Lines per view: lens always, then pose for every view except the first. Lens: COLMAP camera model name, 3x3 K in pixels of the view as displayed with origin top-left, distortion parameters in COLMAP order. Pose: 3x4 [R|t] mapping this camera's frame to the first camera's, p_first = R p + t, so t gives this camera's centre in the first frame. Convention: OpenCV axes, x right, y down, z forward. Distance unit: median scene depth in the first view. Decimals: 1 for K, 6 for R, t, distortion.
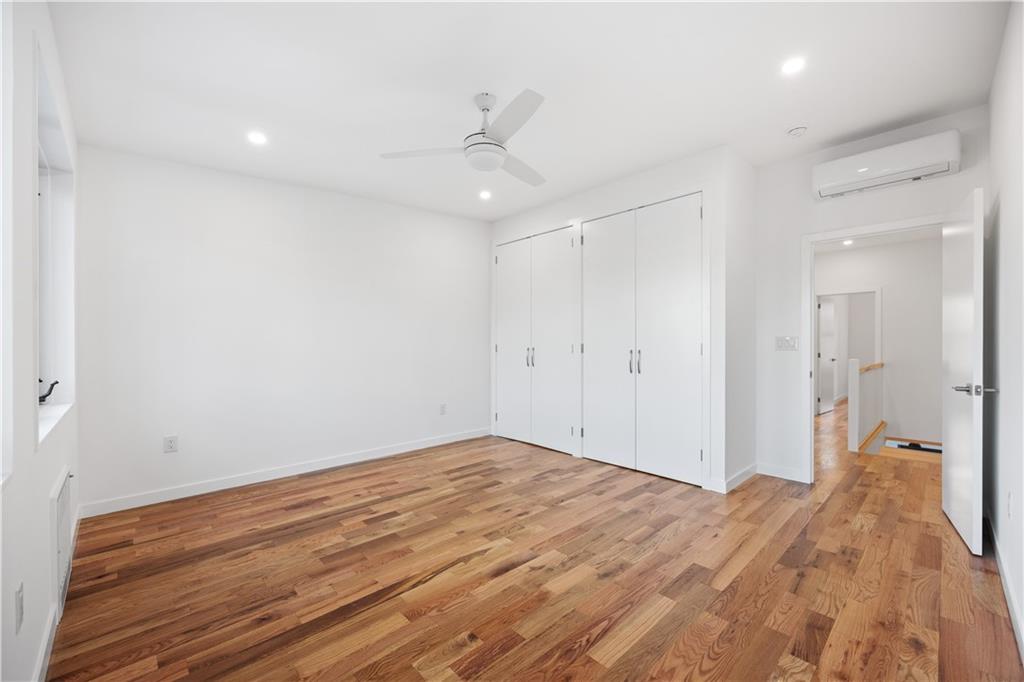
lens RADIAL K [[412.8, 0, 515.6], [0, 412.8, 349.4], [0, 0, 1]] dist [0.000708, 0.000110]
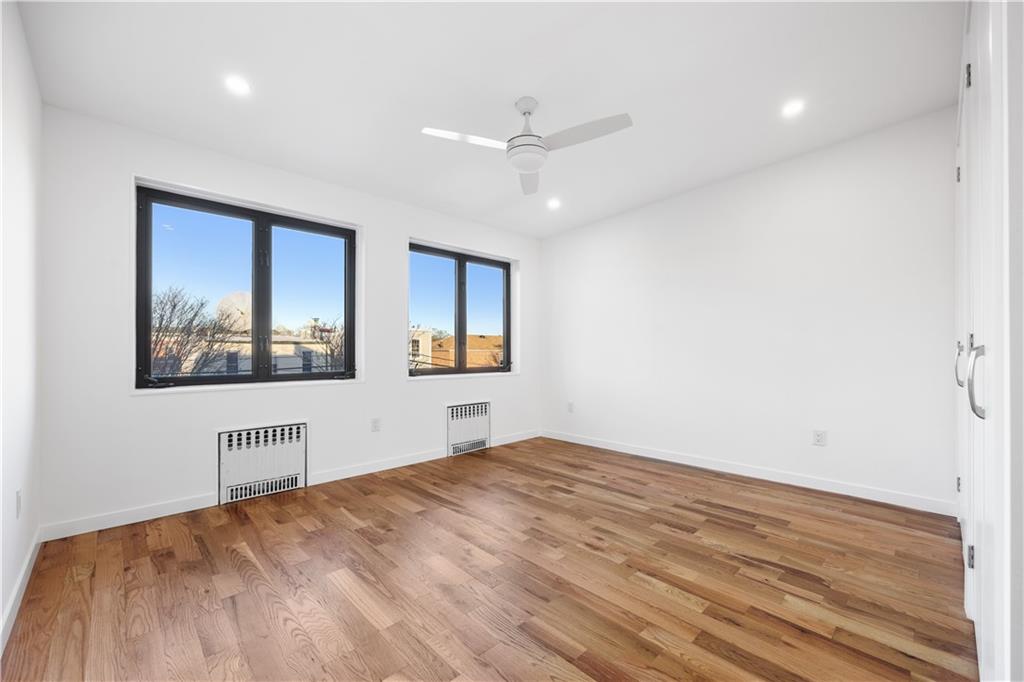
lens RADIAL K [[415.1, 0, 512.6], [0, 415.1, 347.9], [0, 0, 1]] dist [-0.000249, 0.000043]
pose [[0.006819, -0.005389, -0.999962, 0.766338], [-0.012285, 0.999910, -0.005473, 0.014026], [0.999901, 0.012322, 0.006752, 0.766500]]
